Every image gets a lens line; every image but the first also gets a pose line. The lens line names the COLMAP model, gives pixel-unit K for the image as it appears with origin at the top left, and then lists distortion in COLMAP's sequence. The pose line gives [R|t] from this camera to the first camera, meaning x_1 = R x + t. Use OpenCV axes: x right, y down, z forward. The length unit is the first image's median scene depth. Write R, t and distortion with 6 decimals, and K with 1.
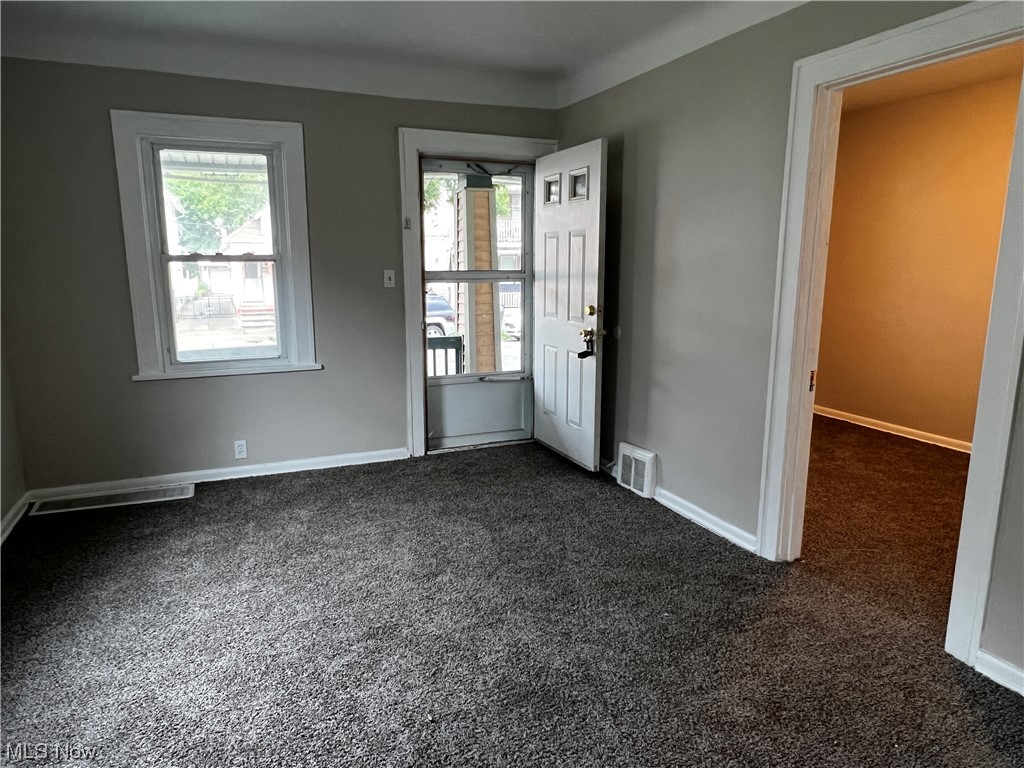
lens RADIAL K [[668.1, 0, 502.2], [0, 668.1, 389.2], [0, 0, 1]] dist [0.001583, -0.001999]
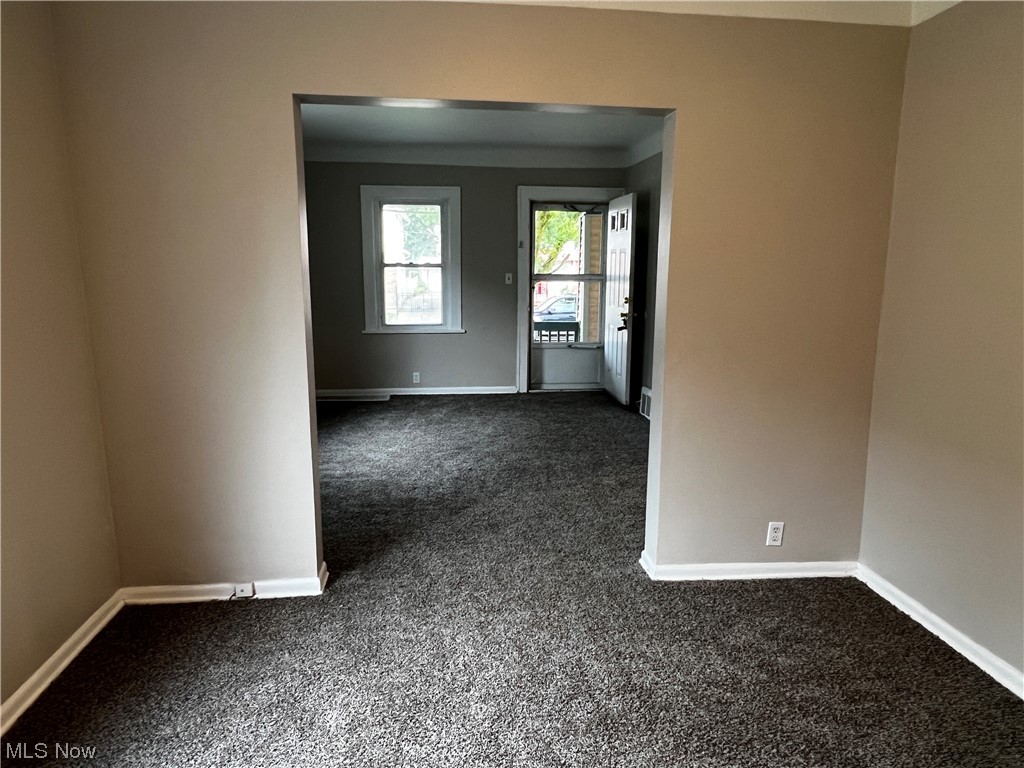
lens RADIAL K [[668.1, 0, 509.9], [0, 668.1, 385.6], [0, 0, 1]] dist [0.001583, -0.001999]
pose [[0.957823, 0.058150, -0.281412, 0.326605], [-0.060474, 0.998170, 0.000425, 0.098368], [0.280922, 0.016612, 0.959587, -0.583121]]
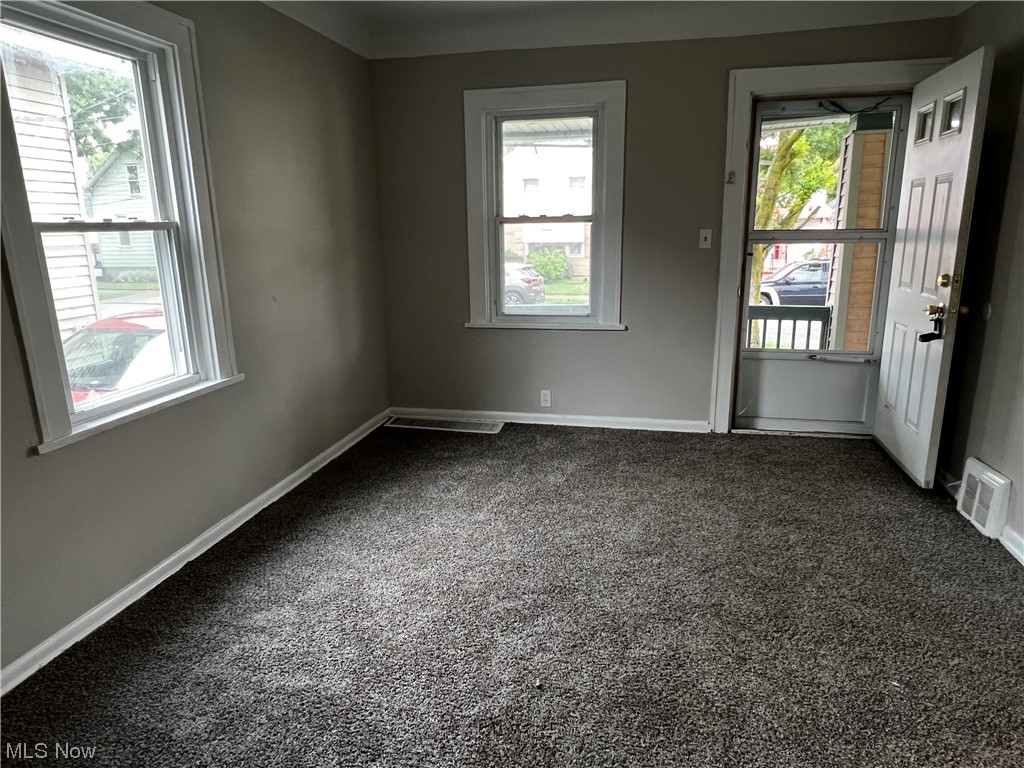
lens RADIAL K [[668.1, 0, 507.6], [0, 668.1, 388.9], [0, 0, 1]] dist [0.001583, -0.001999]
pose [[0.810040, 0.127827, -0.572272, 0.181816], [-0.097731, 0.991730, 0.083183, -0.009400], [0.578172, -0.011452, 0.815834, 0.084893]]
